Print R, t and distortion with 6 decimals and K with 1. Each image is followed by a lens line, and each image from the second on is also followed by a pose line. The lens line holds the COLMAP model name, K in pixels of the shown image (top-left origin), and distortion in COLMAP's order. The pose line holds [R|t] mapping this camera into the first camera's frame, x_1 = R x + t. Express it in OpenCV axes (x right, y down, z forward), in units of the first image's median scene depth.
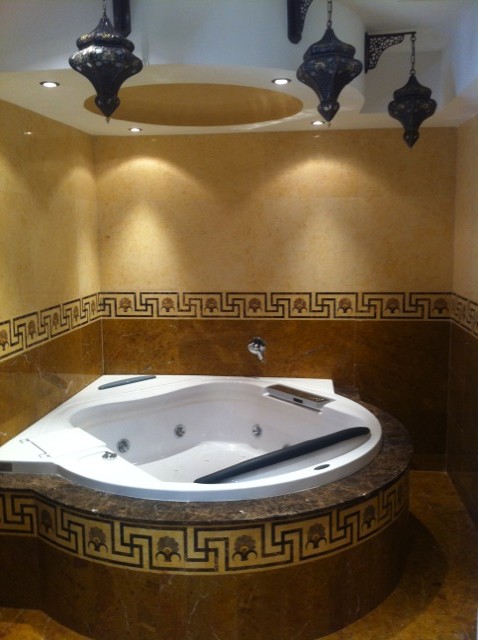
lens RADIAL K [[598.2, 0, 239.0], [0, 598.2, 320.0], [0, 0, 1]] dist [0.111333, -0.316680]
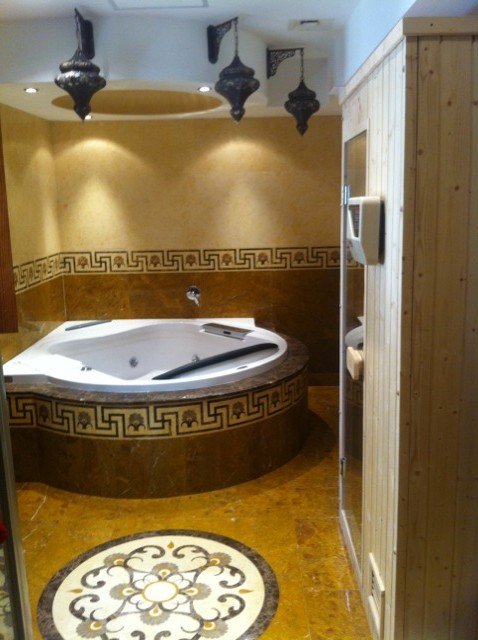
lens RADIAL K [[598.2, 0, 239.0], [0, 598.2, 320.0], [0, 0, 1]] dist [0.111333, -0.316680]
pose [[0.993897, -0.033678, 0.105045, -0.011259], [0.028396, 0.998276, 0.051371, 0.048960], [-0.106594, -0.048075, 0.993140, -0.318634]]
